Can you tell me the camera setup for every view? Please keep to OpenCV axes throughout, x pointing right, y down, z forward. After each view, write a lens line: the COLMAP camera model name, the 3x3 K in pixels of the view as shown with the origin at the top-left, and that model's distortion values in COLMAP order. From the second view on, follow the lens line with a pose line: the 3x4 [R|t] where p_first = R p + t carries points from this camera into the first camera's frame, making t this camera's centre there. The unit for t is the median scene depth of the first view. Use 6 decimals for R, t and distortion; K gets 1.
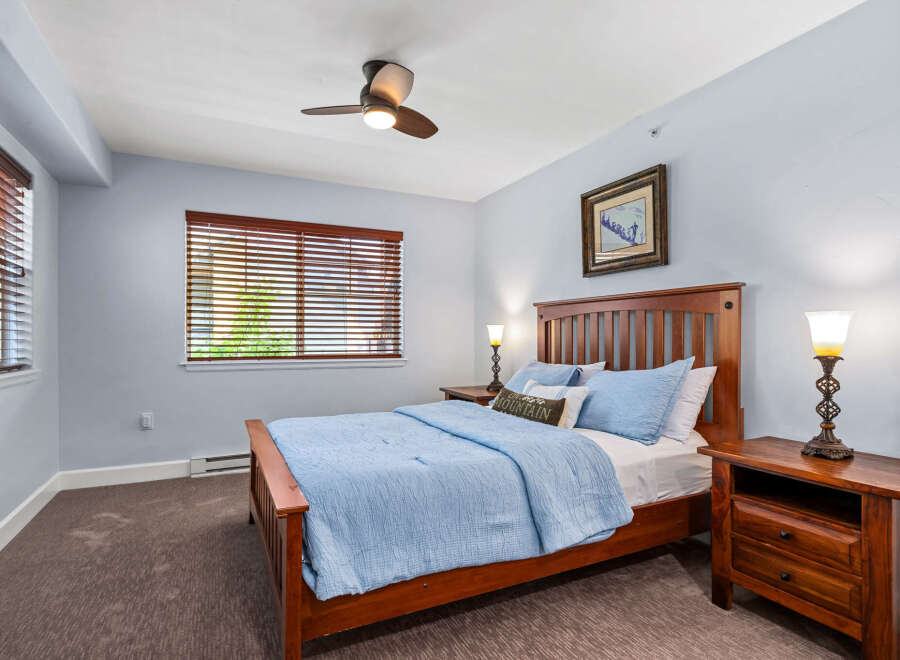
lens RADIAL K [[520.6, 0, 426.6], [0, 520.6, 337.9], [0, 0, 1]] dist [-0.004959, -0.000419]
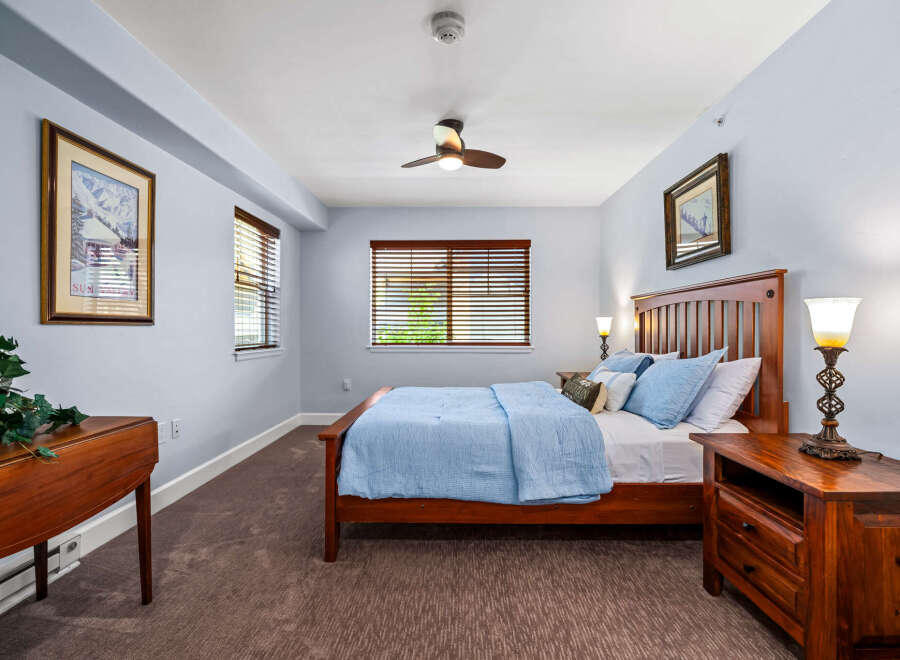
lens RADIAL K [[445.5, 0, 408.9], [0, 445.5, 330.7], [0, 0, 1]] dist [-0.007525, -0.000513]
pose [[0.869632, 0.001163, -0.493700, 0.325495], [-0.000479, 0.999999, 0.001511, 0.003652], [0.493701, -0.001077, 0.869631, -0.030097]]
